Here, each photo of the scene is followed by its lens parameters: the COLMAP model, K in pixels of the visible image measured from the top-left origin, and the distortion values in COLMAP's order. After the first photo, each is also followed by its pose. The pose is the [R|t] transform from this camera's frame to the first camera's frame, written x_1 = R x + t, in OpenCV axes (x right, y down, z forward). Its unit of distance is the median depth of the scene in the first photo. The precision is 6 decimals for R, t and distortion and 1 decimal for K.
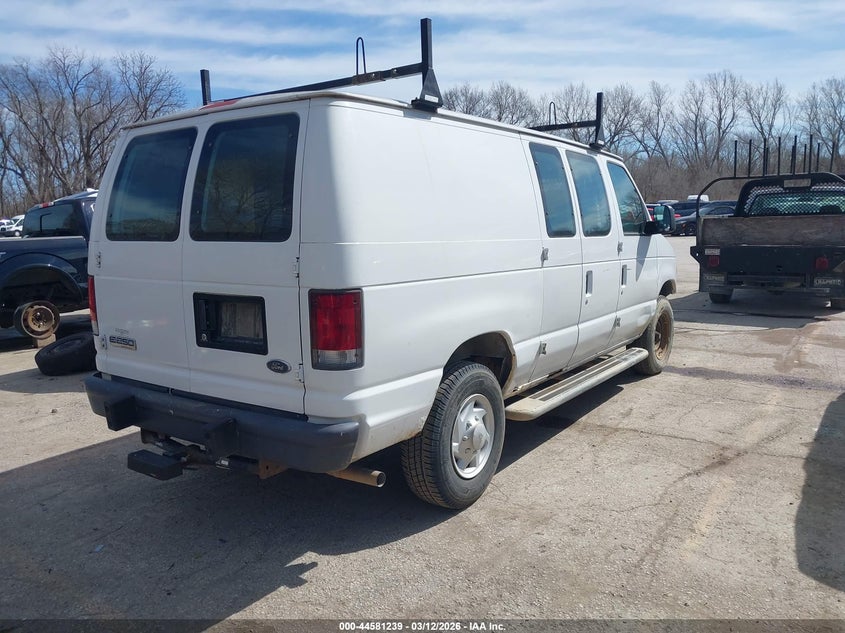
lens RADIAL K [[678.7, 0, 422.5], [0, 678.7, 316.5], [0, 0, 1]] dist [-0.070377, 0.000907]
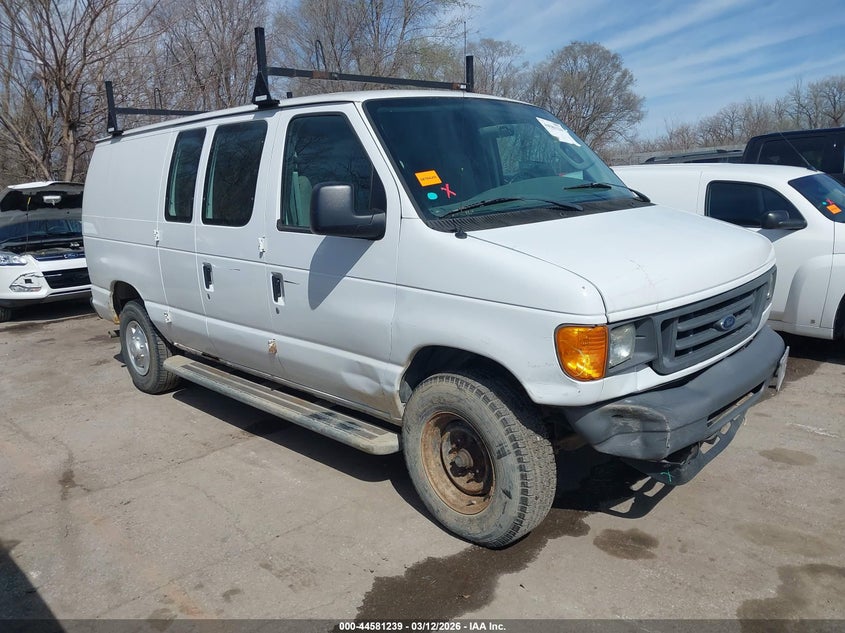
lens RADIAL K [[678.7, 0, 422.5], [0, 678.7, 316.5], [0, 0, 1]] dist [-0.070377, 0.000907]
pose [[-0.181709, 0.227499, -0.956675, 1.135135], [-0.088049, 0.965199, 0.246250, -0.260174], [0.979403, 0.128980, -0.155354, 1.525074]]
